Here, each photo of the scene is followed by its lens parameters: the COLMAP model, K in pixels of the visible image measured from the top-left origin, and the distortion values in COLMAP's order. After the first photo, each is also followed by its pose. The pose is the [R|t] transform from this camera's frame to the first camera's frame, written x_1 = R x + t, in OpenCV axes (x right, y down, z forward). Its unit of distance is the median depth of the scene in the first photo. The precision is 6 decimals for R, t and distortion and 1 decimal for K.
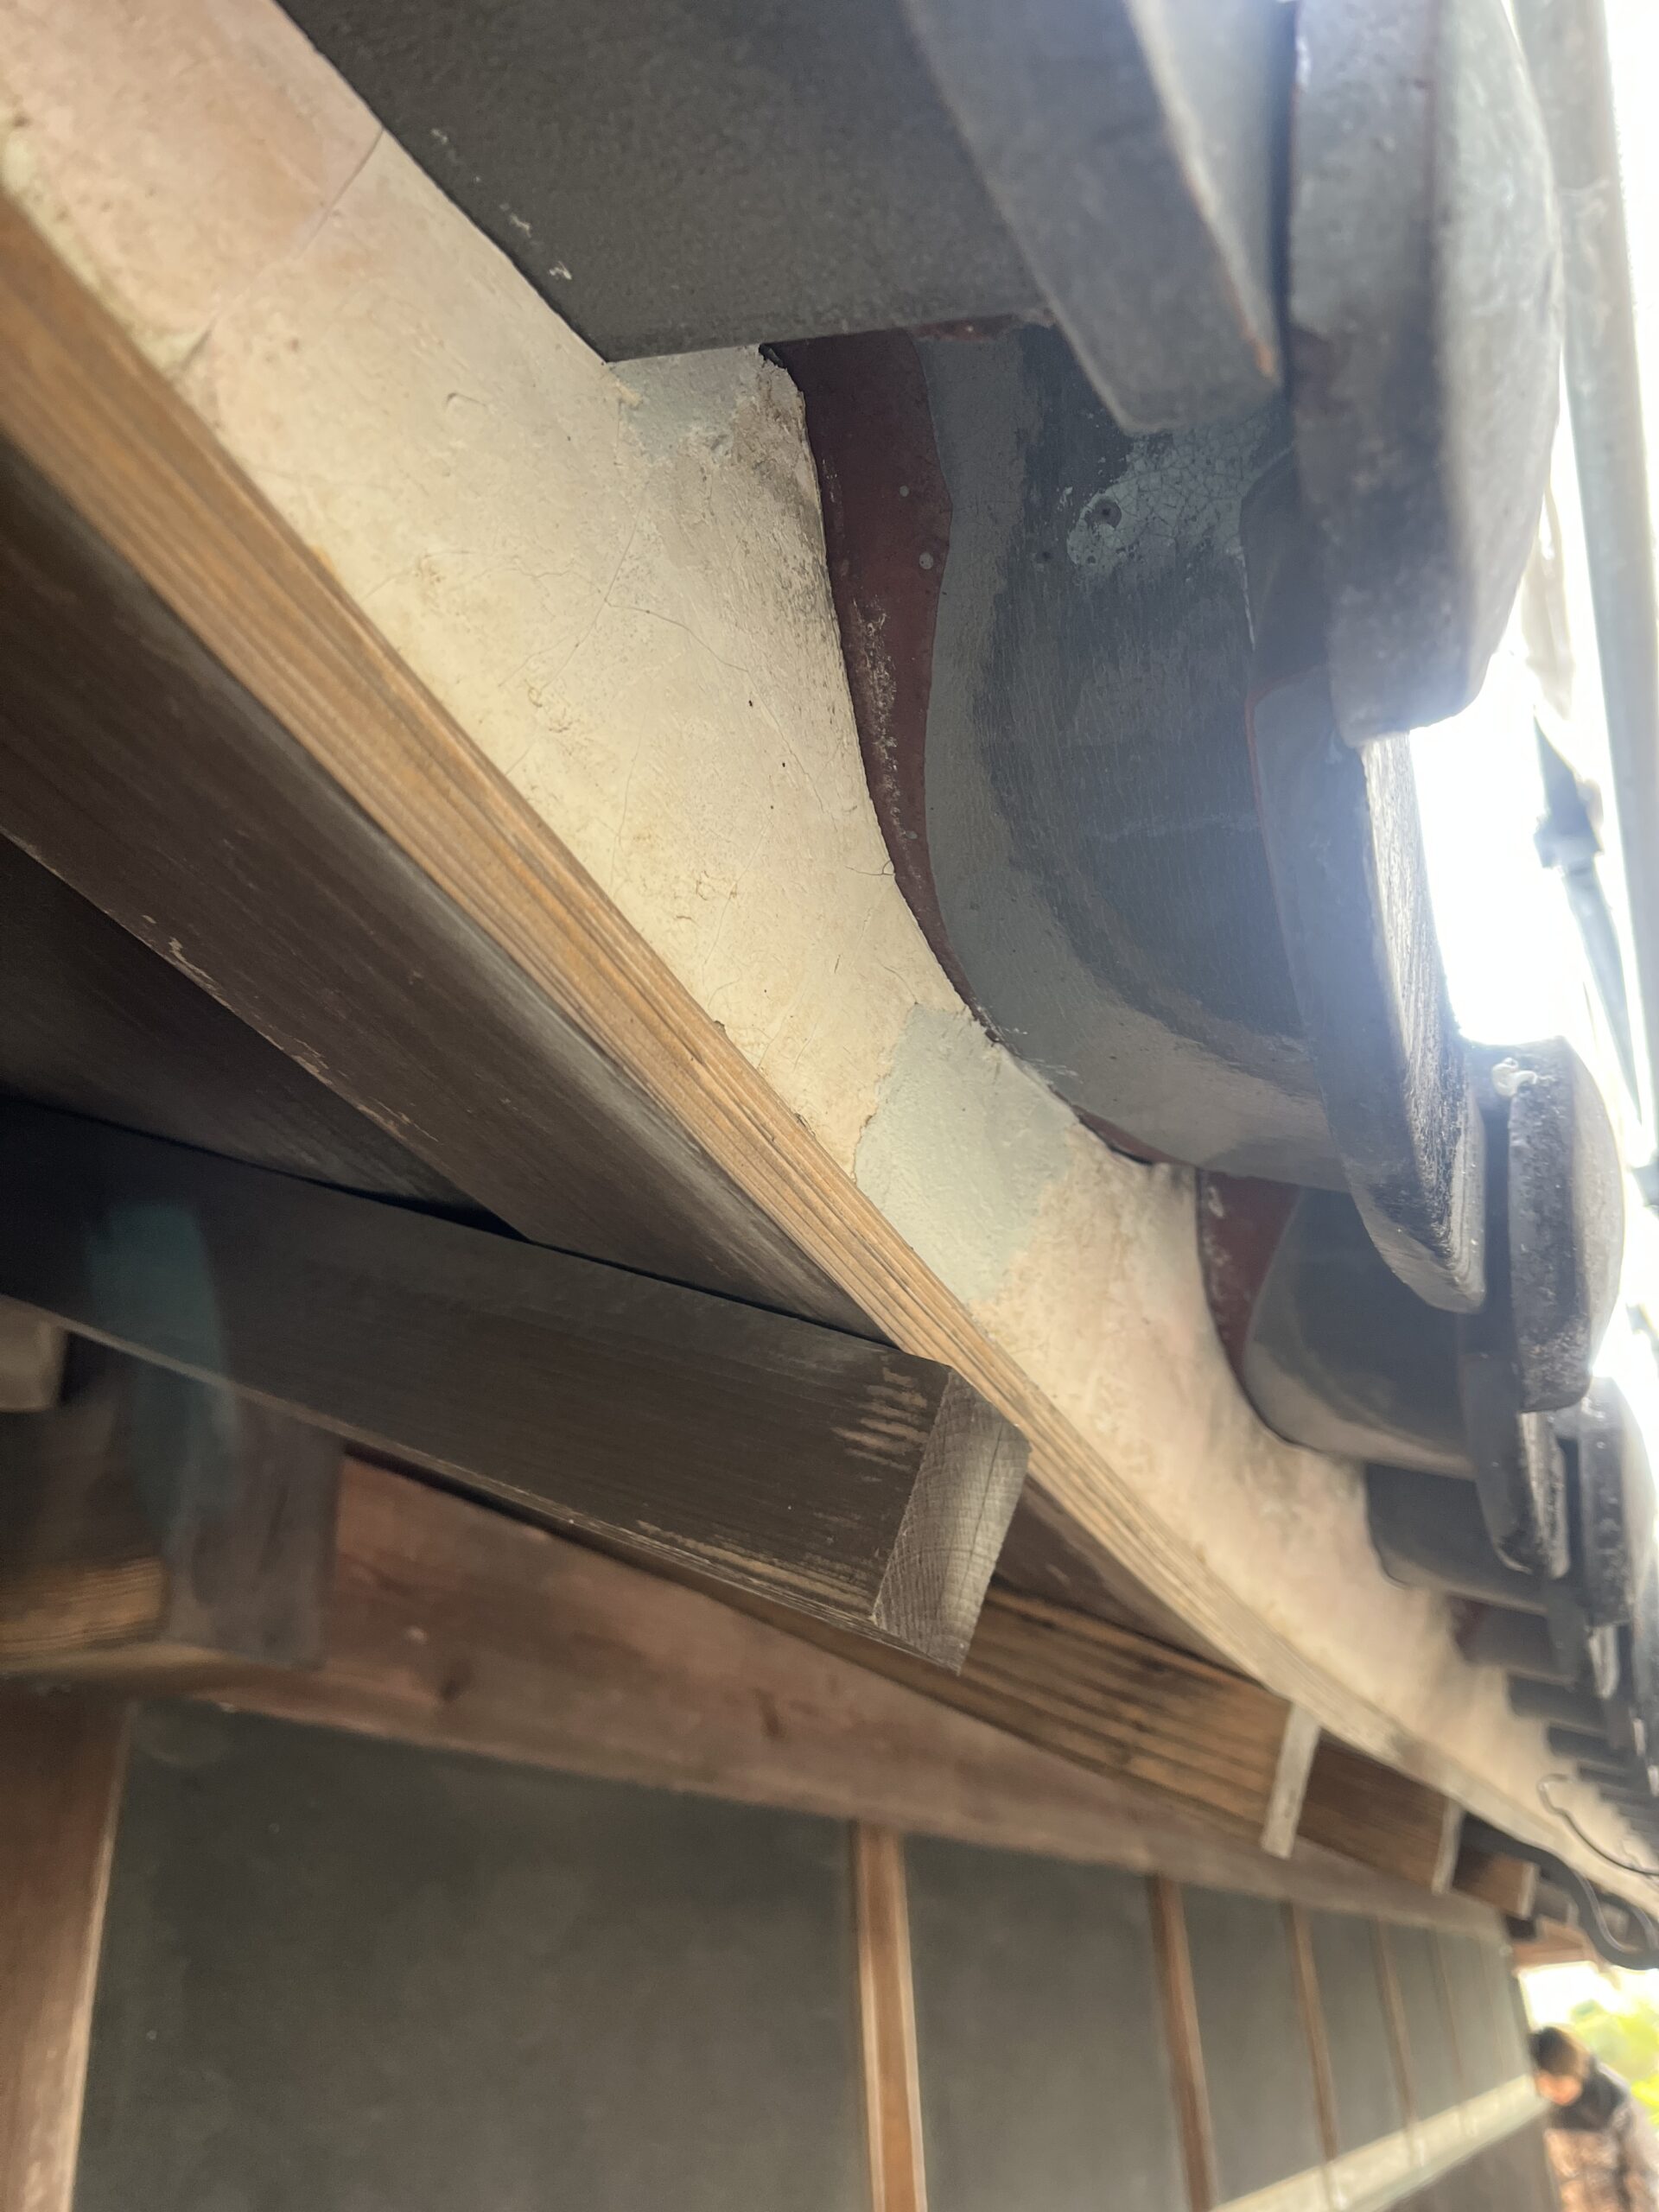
lens RADIAL K [[1832.6, 0, 825.6], [0, 1832.6, 1115.3], [0, 0, 1]] dist [0.041867, -0.082880]
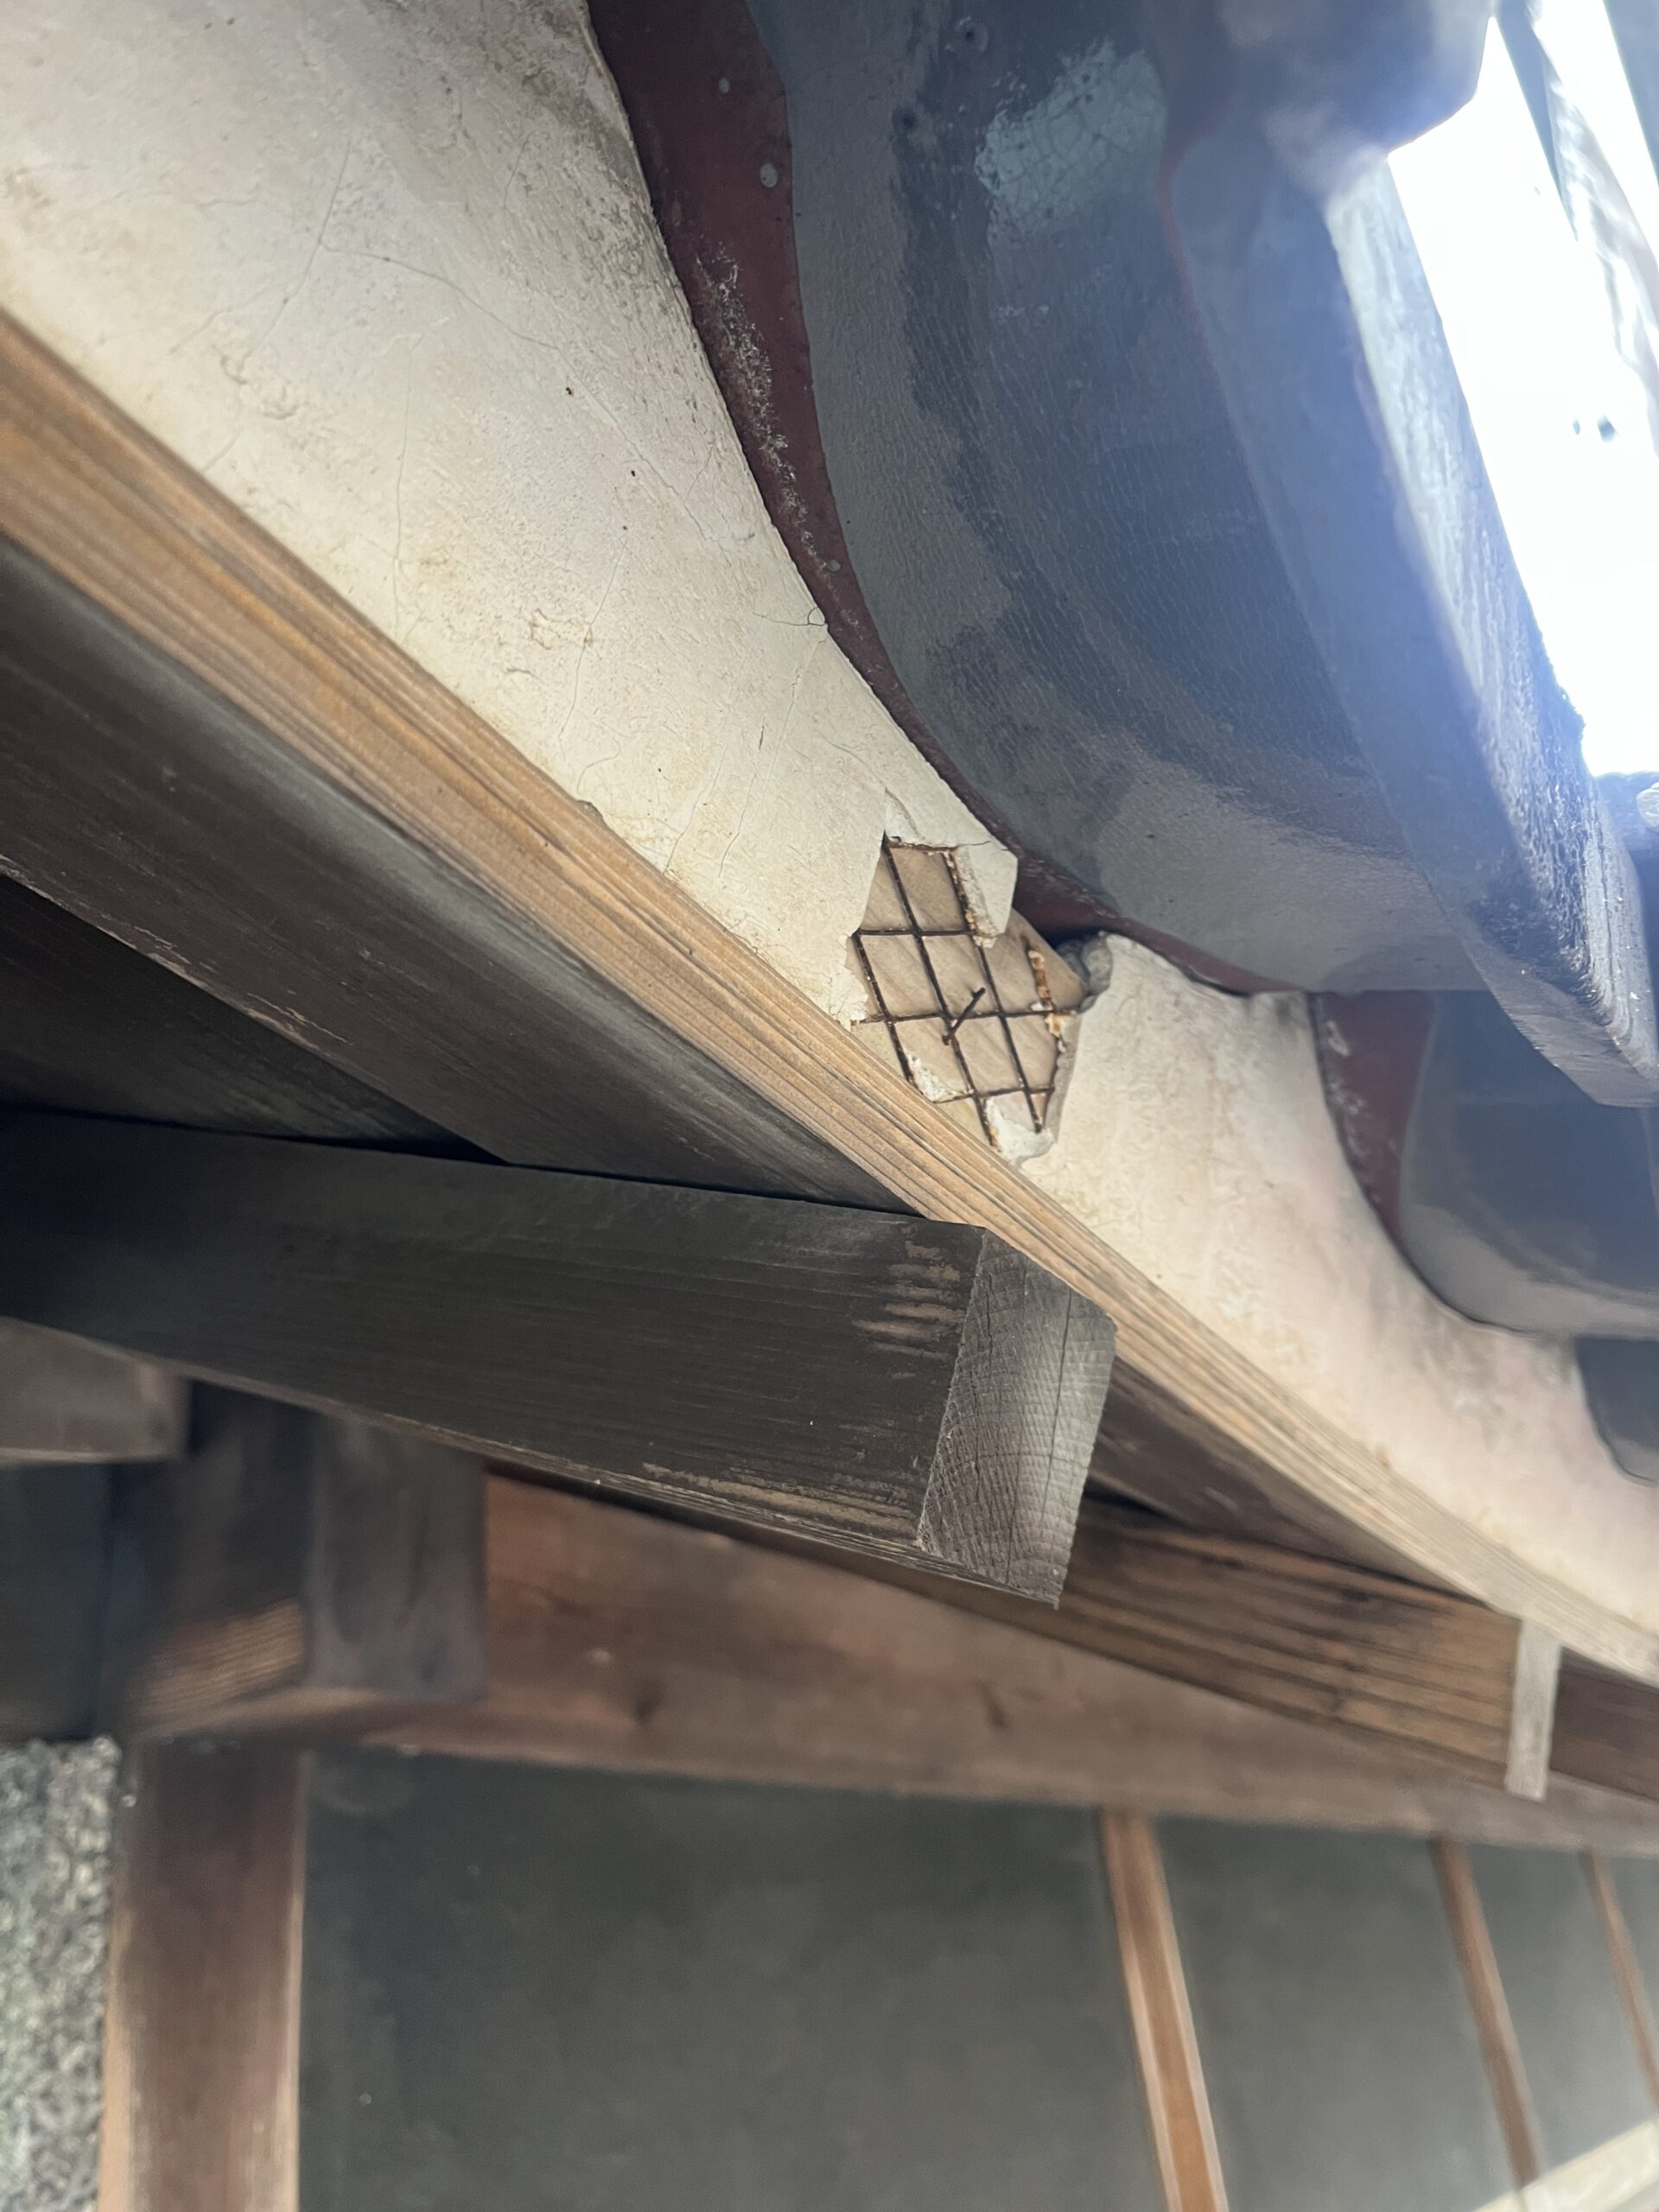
lens RADIAL K [[1832.6, 0, 825.6], [0, 1832.6, 1115.3], [0, 0, 1]] dist [0.041867, -0.082880]
pose [[0.986091, -0.131875, -0.101158, 0.085144], [0.131592, 0.991259, -0.009491, 0.083859], [0.101525, -0.003953, 0.994825, 0.182387]]
